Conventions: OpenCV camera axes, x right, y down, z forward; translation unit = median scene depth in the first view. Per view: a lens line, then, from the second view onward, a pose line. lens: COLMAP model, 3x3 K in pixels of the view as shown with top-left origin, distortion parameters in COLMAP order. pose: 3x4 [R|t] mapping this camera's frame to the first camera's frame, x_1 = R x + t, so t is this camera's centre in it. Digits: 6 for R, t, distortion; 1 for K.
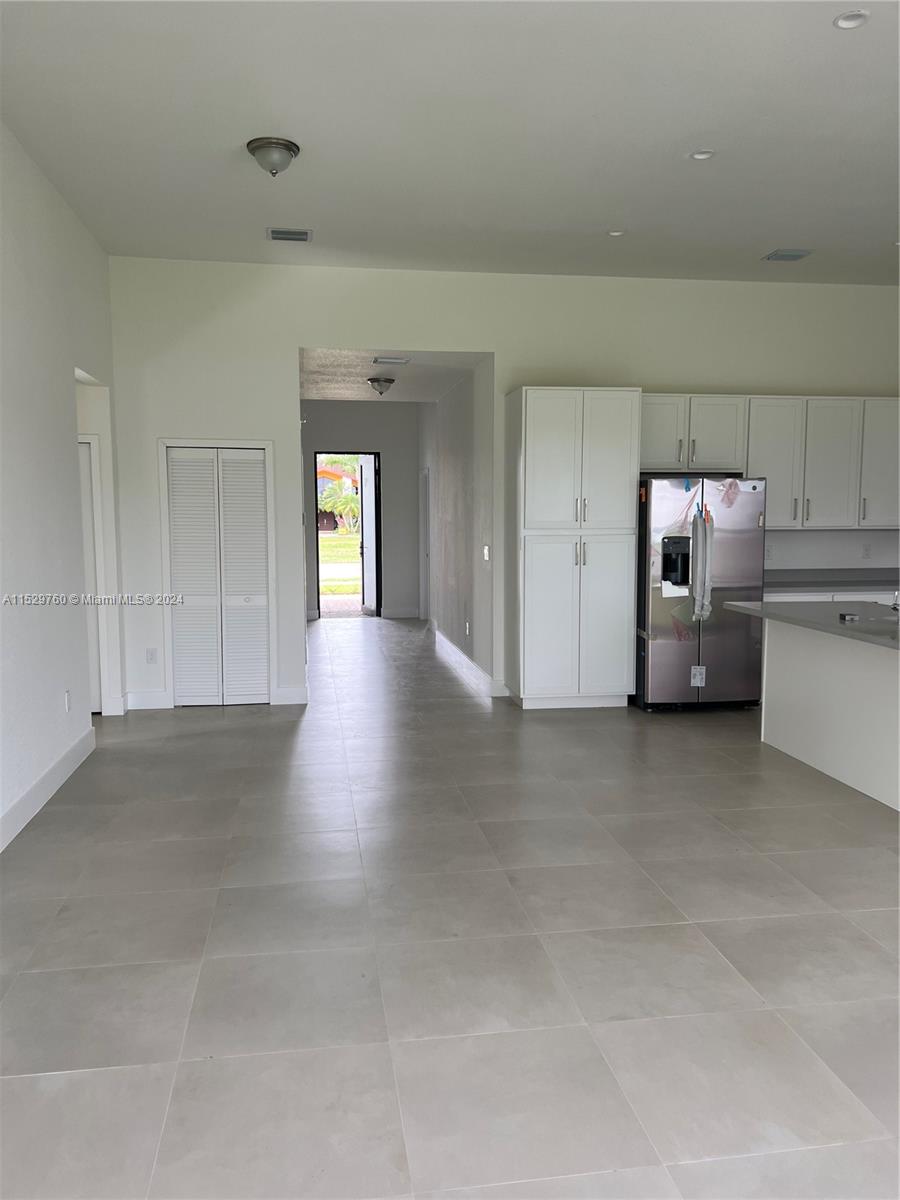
lens RADIAL K [[897.8, 0, 452.4], [0, 897.8, 605.2], [0, 0, 1]] dist [0.061827, -0.078284]
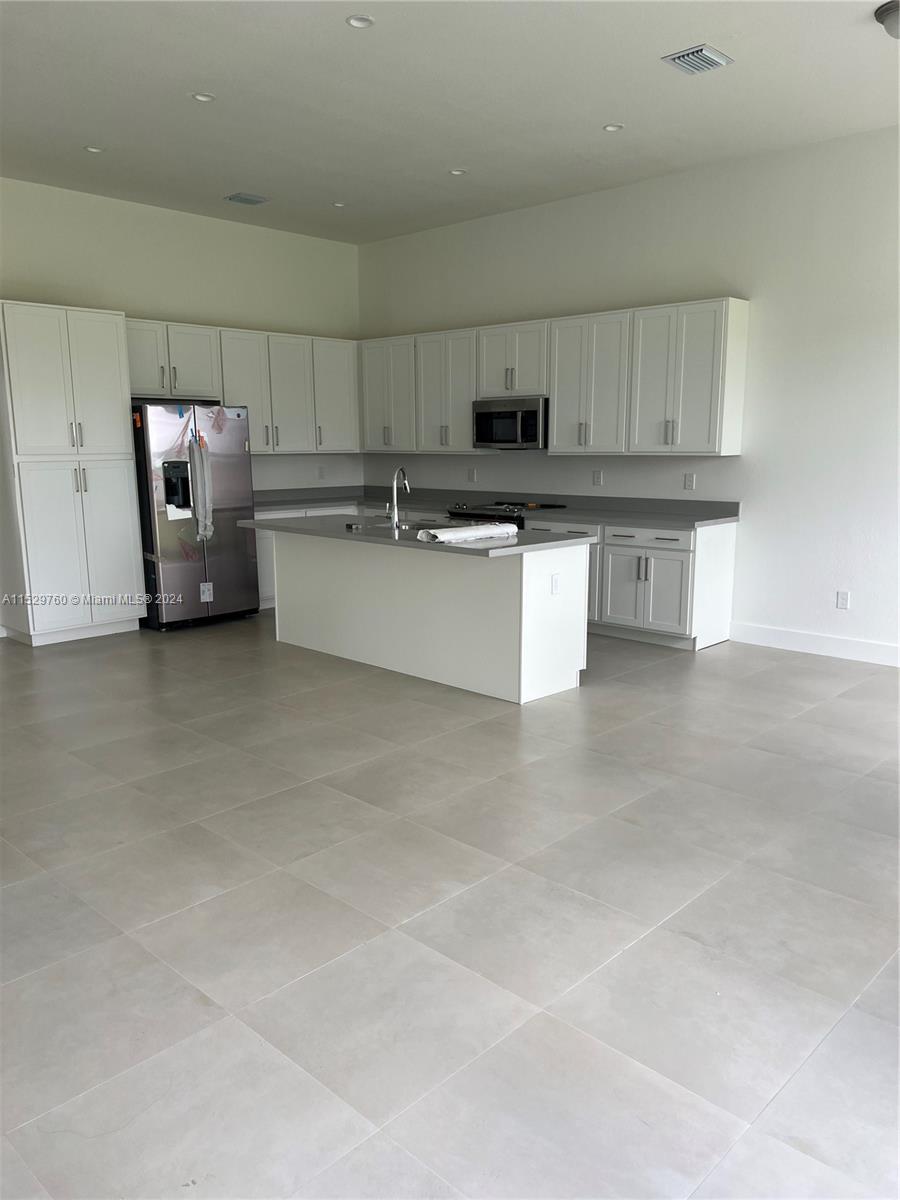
lens RADIAL K [[897.8, 0, 452.4], [0, 897.8, 605.2], [0, 0, 1]] dist [0.061827, -0.078284]
pose [[0.789535, -0.113320, 0.603153, -0.147355], [0.064265, 0.992667, 0.102378, 0.002781], [-0.610332, -0.042070, 0.791028, -0.031080]]
